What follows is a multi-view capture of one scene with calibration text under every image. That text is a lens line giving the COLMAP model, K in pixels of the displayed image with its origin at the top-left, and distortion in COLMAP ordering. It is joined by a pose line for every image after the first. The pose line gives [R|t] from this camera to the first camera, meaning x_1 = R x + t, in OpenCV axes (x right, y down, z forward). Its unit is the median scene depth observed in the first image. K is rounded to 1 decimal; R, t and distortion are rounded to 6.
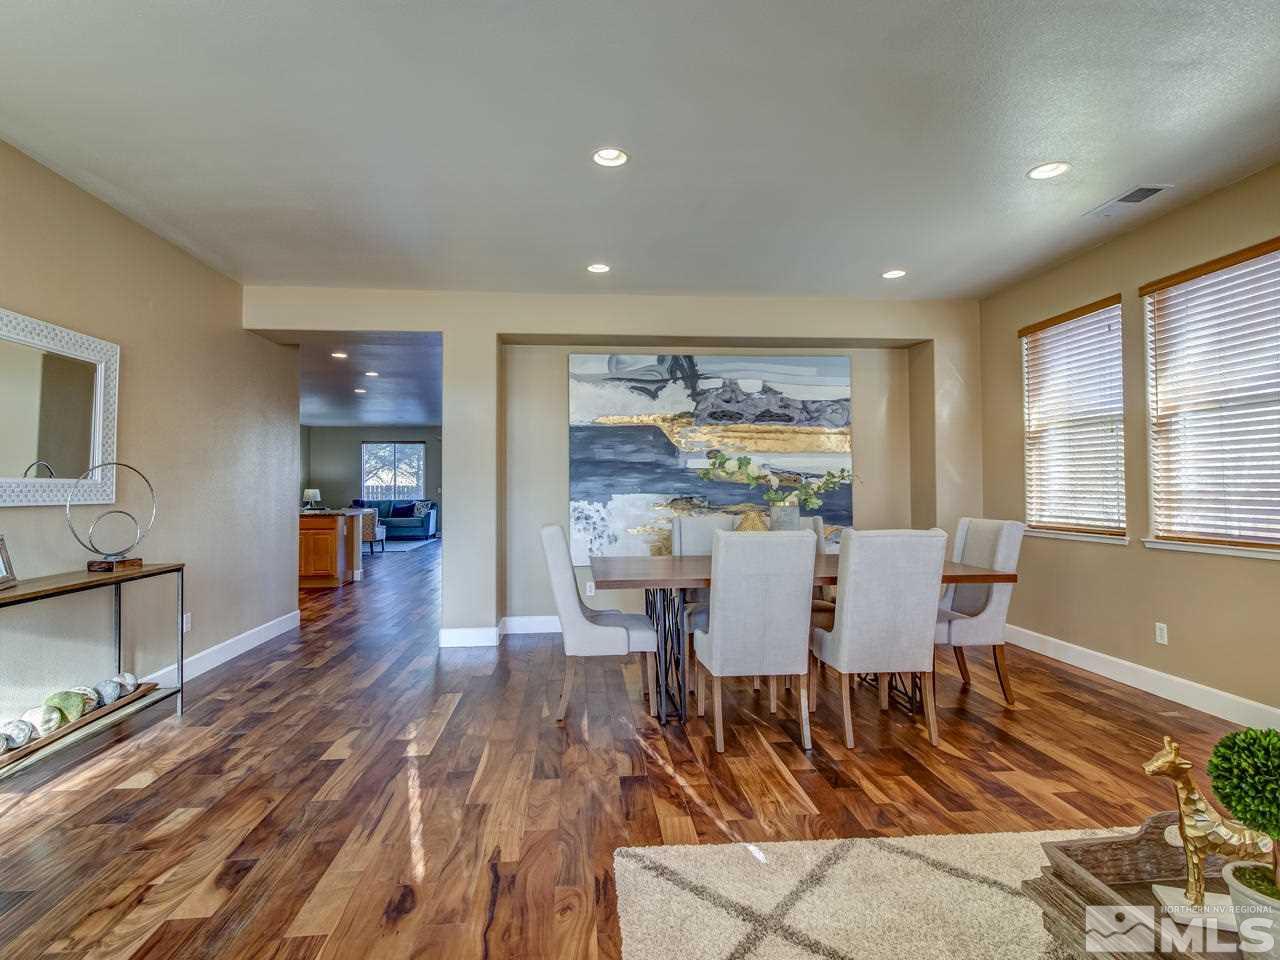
lens RADIAL K [[672.1, 0, 634.6], [0, 672.1, 496.1], [0, 0, 1]] dist [0.017165, -0.001125]
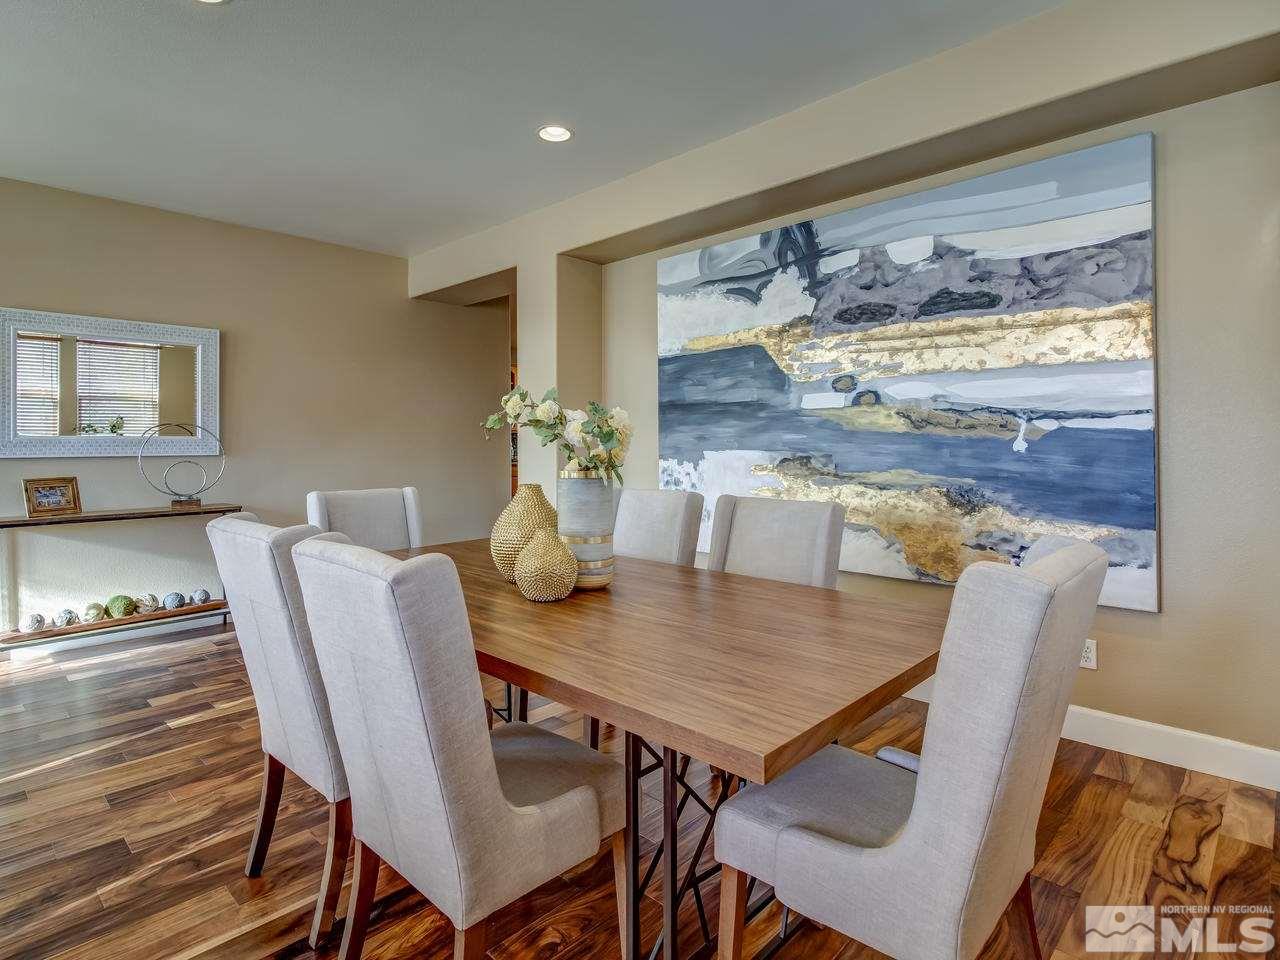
lens RADIAL K [[685.9, 0, 631.2], [0, 685.9, 468.5], [0, 0, 1]] dist [0.008566, -0.000535]
pose [[0.650743, 0.027523, -0.758799, 0.452498], [-0.007520, 0.999527, 0.029805, -0.004855], [0.759260, -0.013690, 0.650643, 0.476042]]
